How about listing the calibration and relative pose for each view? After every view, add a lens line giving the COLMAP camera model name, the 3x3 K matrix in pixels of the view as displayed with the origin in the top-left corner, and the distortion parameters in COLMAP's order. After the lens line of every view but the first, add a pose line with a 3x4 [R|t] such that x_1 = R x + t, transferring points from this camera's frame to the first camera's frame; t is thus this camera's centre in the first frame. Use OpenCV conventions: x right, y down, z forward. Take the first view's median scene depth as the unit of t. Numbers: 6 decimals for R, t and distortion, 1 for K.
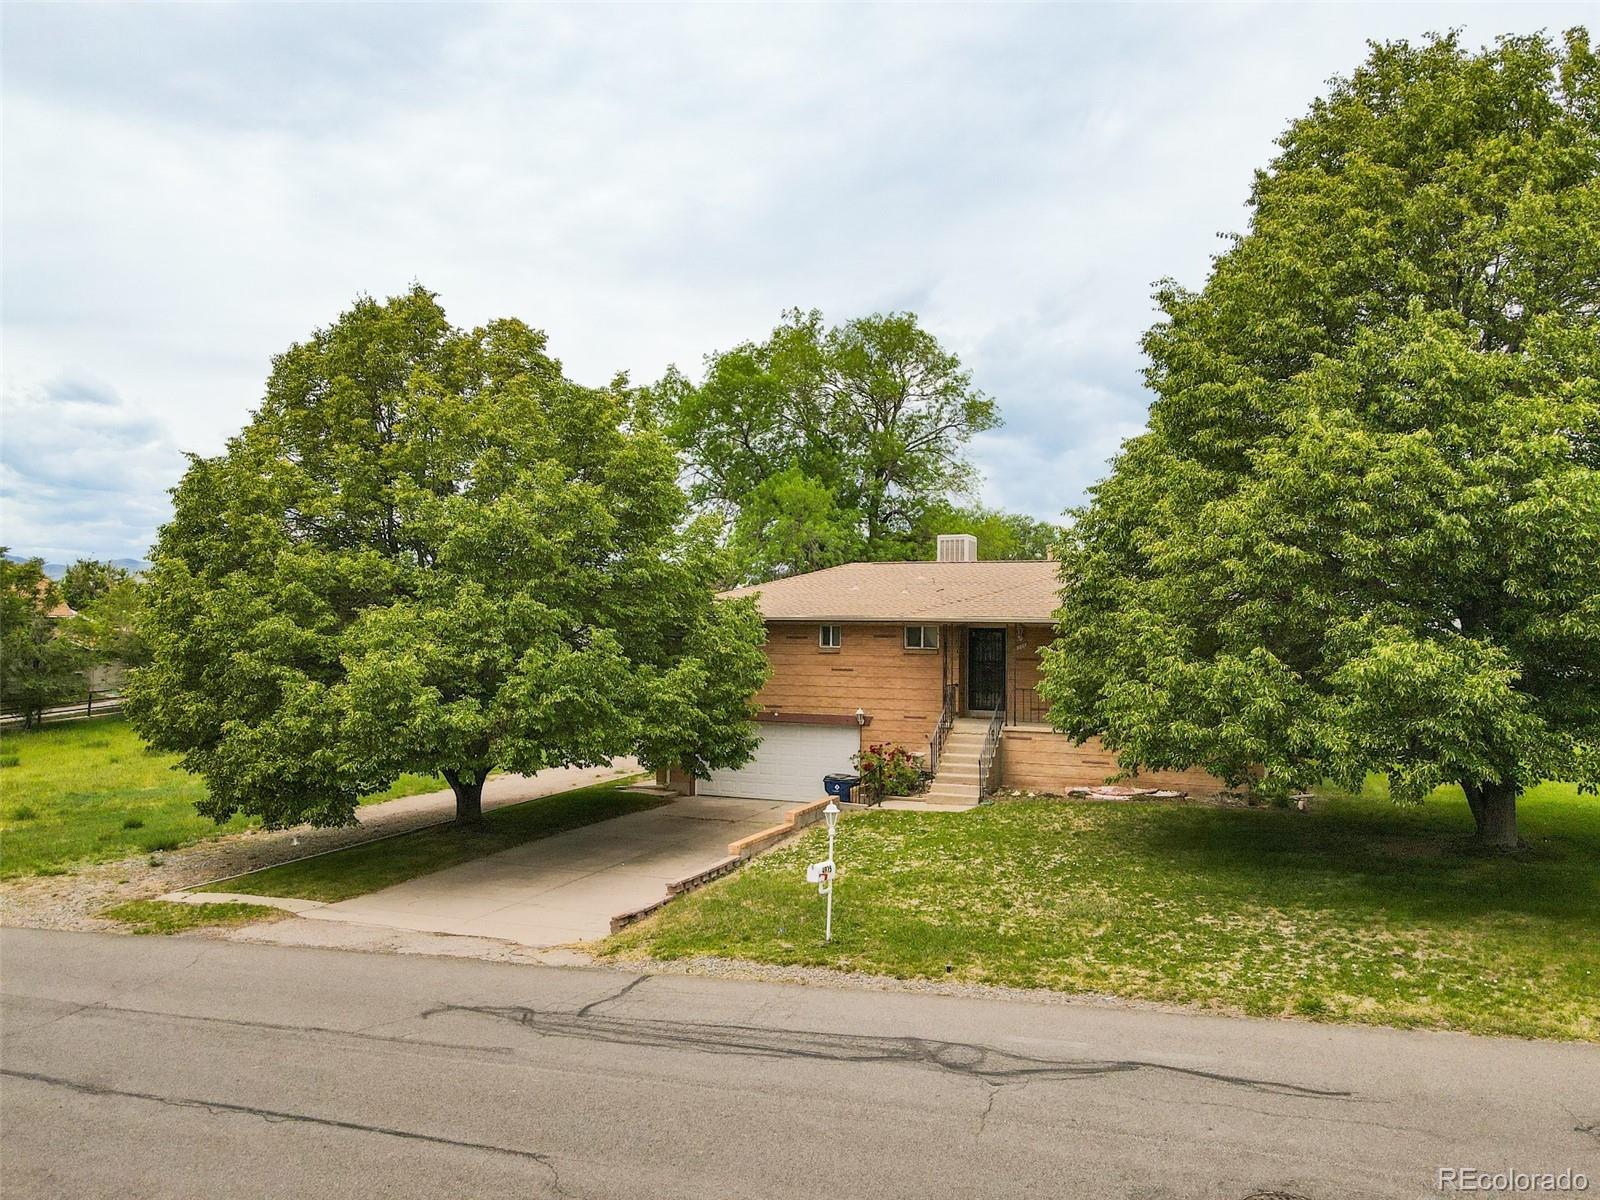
lens RADIAL K [[1175.0, 0, 801.2], [0, 1175.0, 610.3], [0, 0, 1]] dist [0.015218, 0.007090]
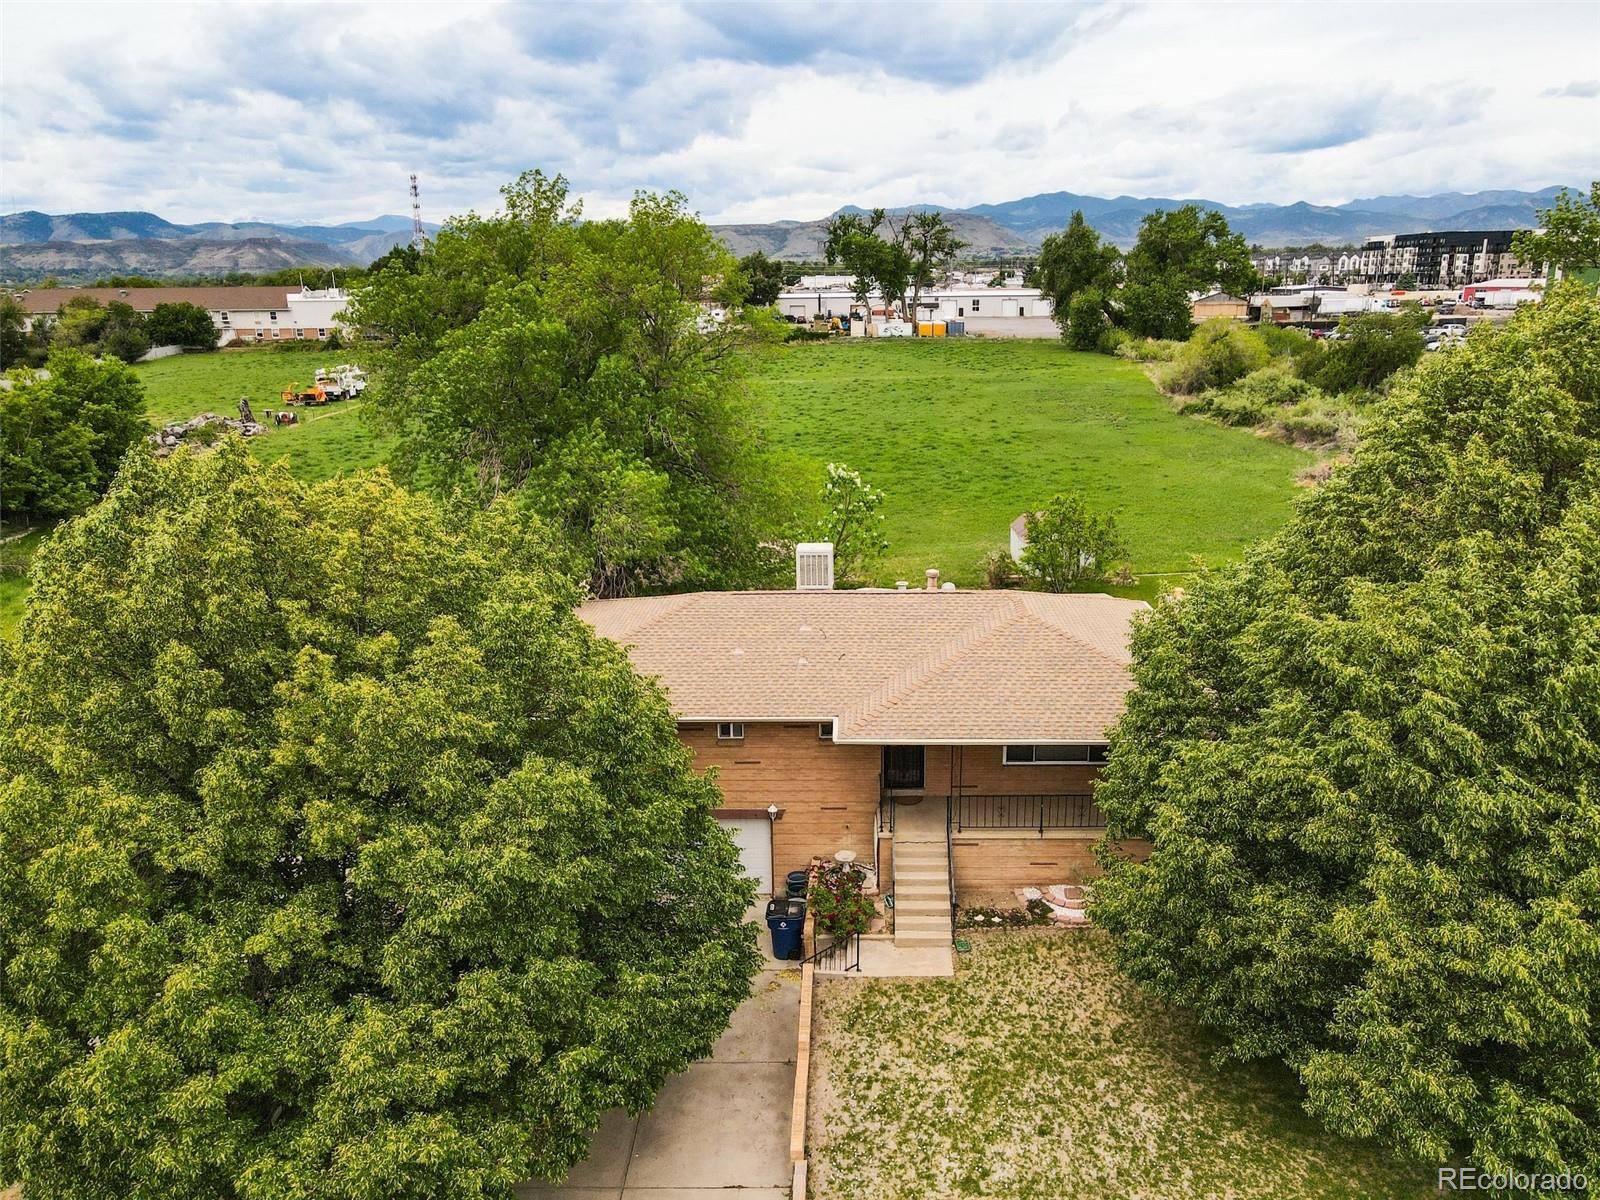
lens RADIAL K [[1175.0, 0, 801.2], [0, 1175.0, 610.3], [0, 0, 1]] dist [0.015218, 0.007090]
pose [[0.932424, -0.119025, 0.341203, -0.245209], [0.018499, 0.958683, 0.283874, -0.352254], [-0.360893, -0.258379, 0.896101, 0.241066]]
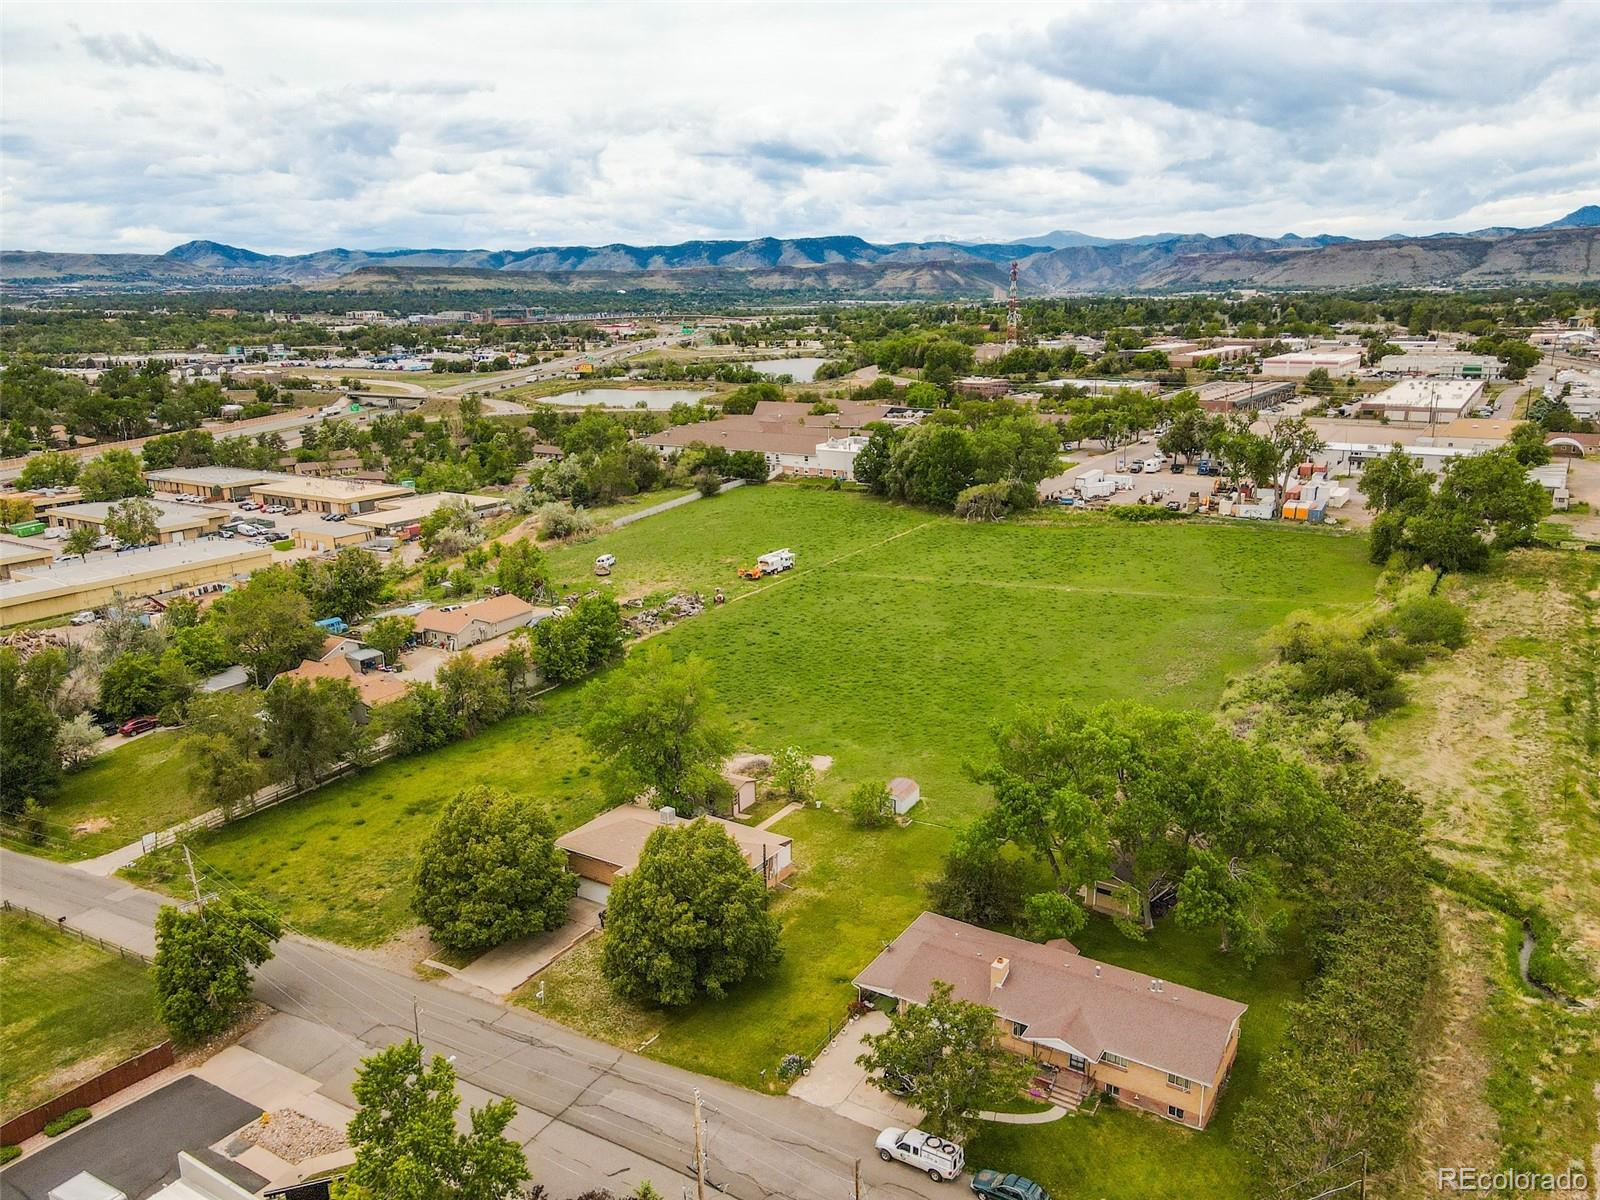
lens RADIAL K [[1183.4, 0, 800.0], [0, 1183.4, 600.0], [0, 0, 1]] dist [0.000185, 0.034008]
pose [[0.986888, 0.021867, -0.159916, 1.171517], [0.020322, 0.966061, 0.257514, -1.676574], [0.160119, -0.257387, 0.952950, -2.035579]]
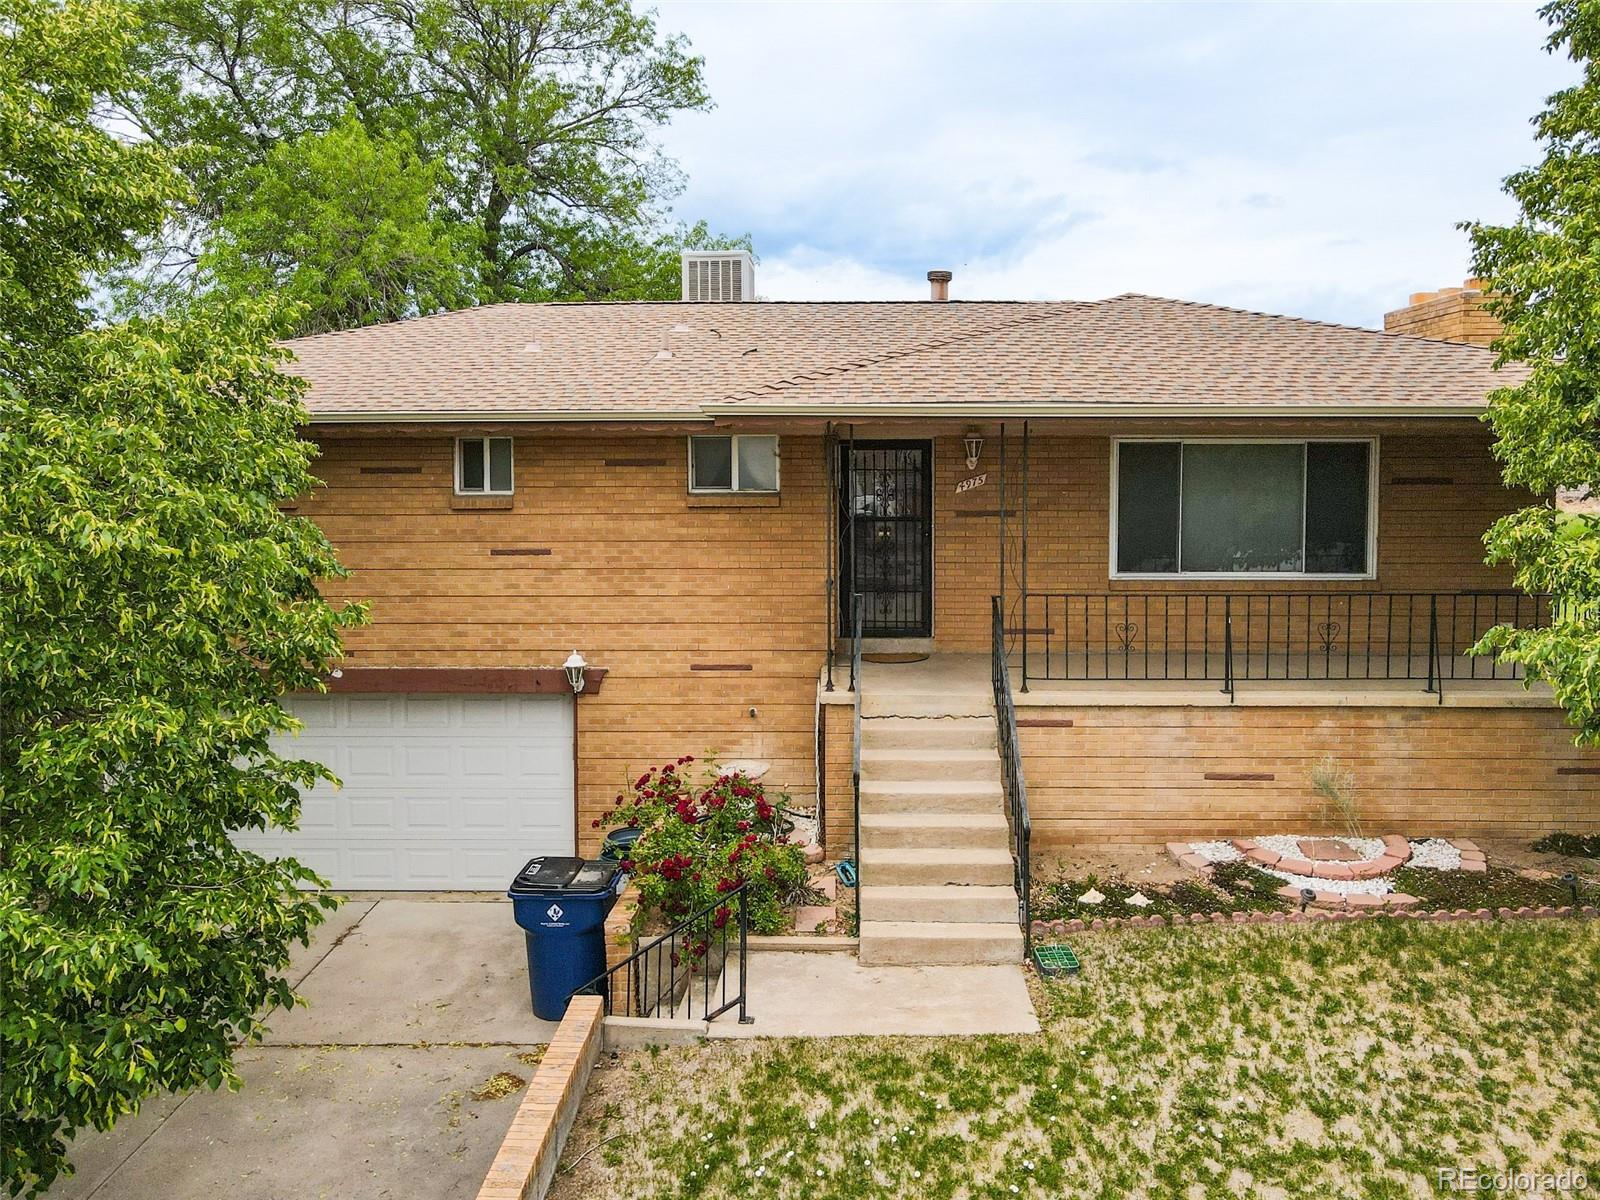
lens RADIAL K [[1215.1, 0, 798.5], [0, 1215.1, 514.8], [0, 0, 1]] dist [0.009822, 0.008230]
pose [[0.930088, -0.027705, 0.366292, -0.029095], [0.006945, 0.998300, 0.057874, 0.018244], [-0.367272, -0.051284, 0.928699, 0.672927]]
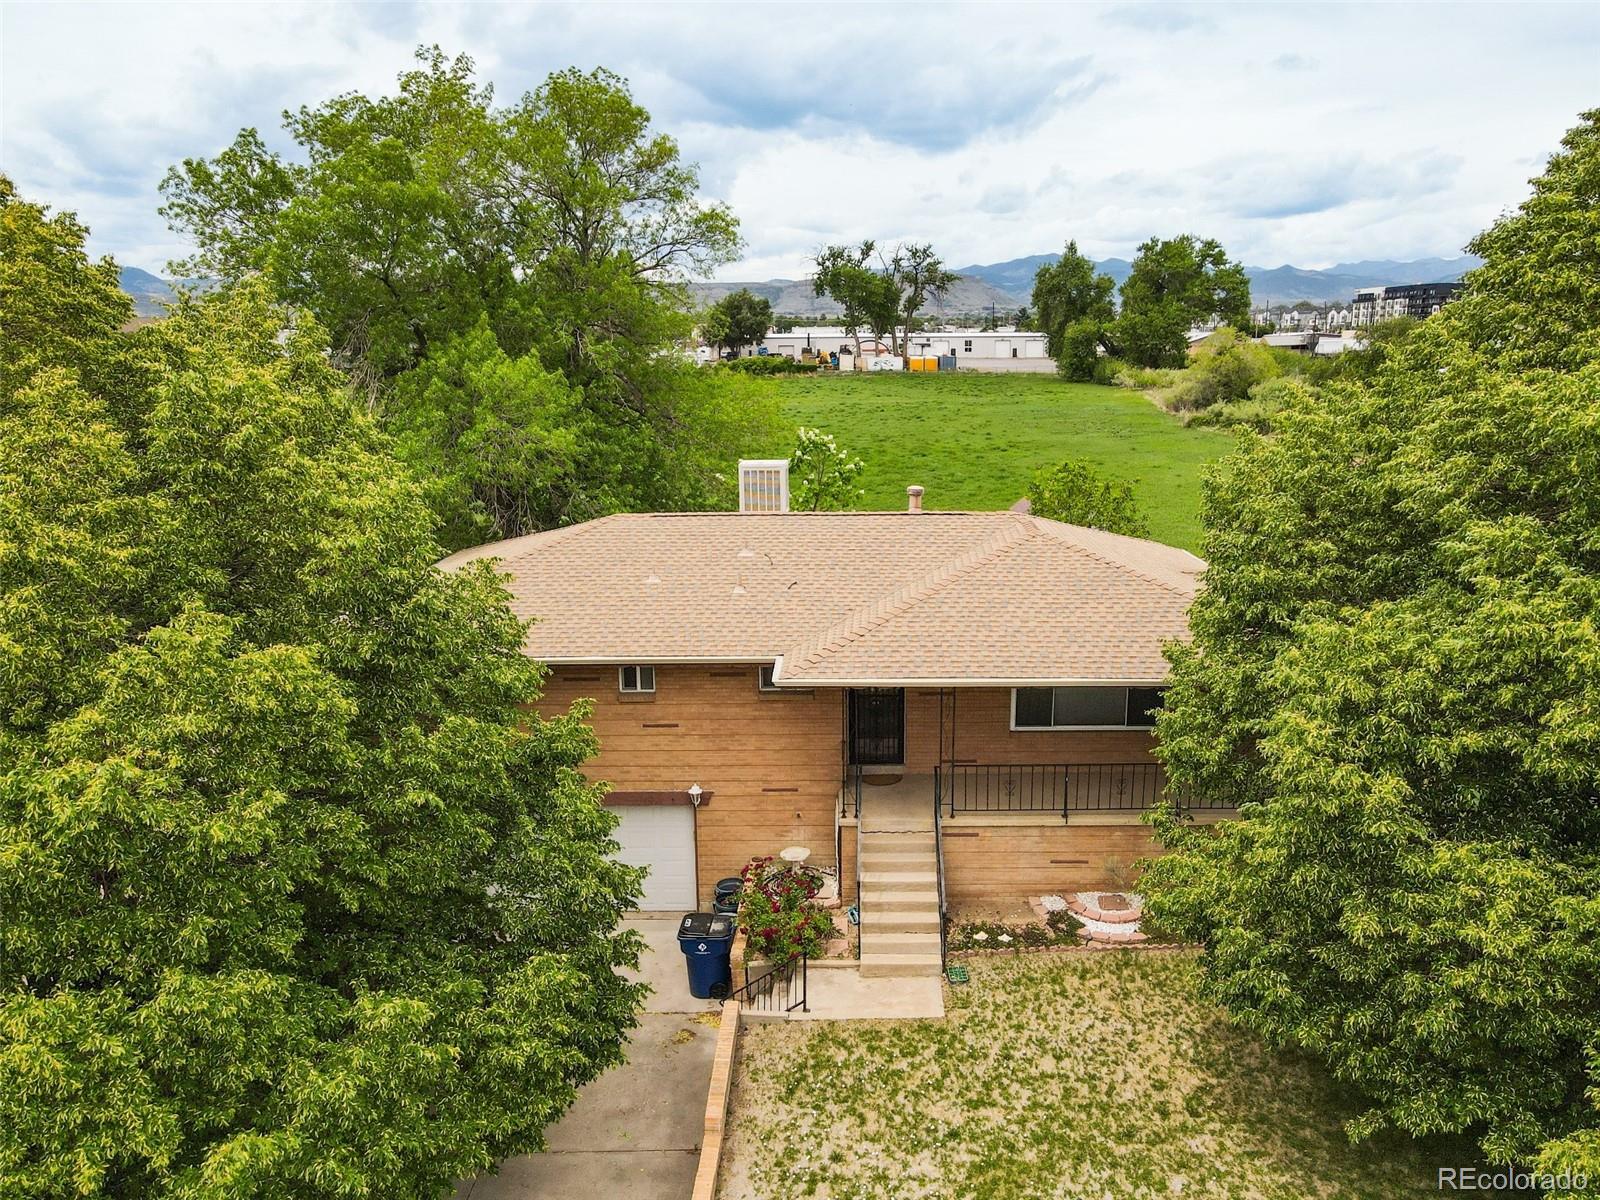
lens RADIAL K [[1188.4, 0, 817.6], [0, 1188.4, 600.9], [0, 0, 1]] dist [0.010487, 0.013313]
pose [[0.925455, -0.098646, 0.365790, -0.133225], [0.013239, 0.973338, 0.228995, -0.186466], [-0.378627, -0.207082, 0.902086, 0.436889]]
